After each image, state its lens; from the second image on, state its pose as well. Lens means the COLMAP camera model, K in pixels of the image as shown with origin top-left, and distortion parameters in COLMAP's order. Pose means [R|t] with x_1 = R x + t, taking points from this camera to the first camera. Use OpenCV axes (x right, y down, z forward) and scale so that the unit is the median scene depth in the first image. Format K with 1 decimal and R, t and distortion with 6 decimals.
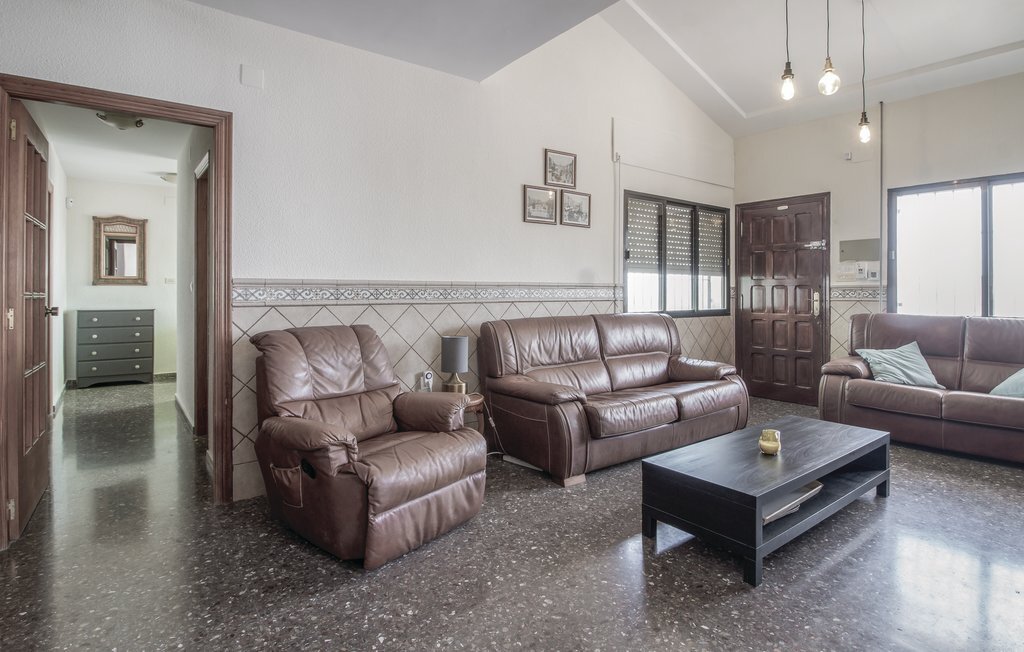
lens RADIAL K [[544.5, 0, 529.5], [0, 544.5, 294.8], [0, 0, 1]] dist [-0.017609, -0.000467]
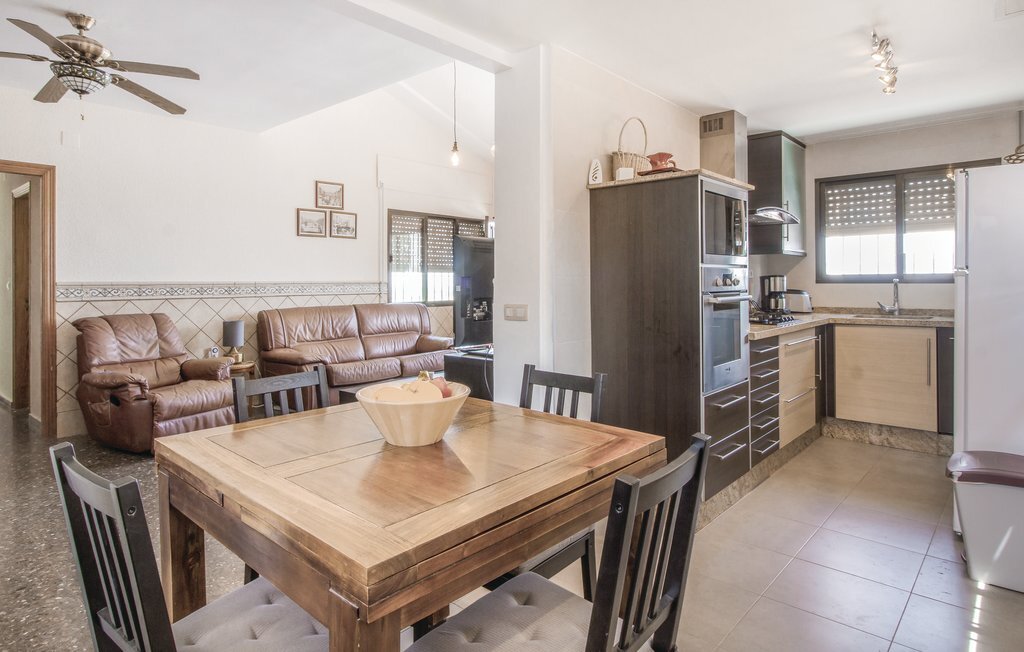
lens RADIAL K [[572.6, 0, 498.2], [0, 572.6, 280.1], [0, 0, 1]] dist [0.006770, 0.001405]
pose [[0.981933, -0.005626, 0.189143, 0.234624], [0.007651, 0.999921, -0.009975, -0.008227], [-0.189072, 0.011242, 0.981899, -0.540969]]
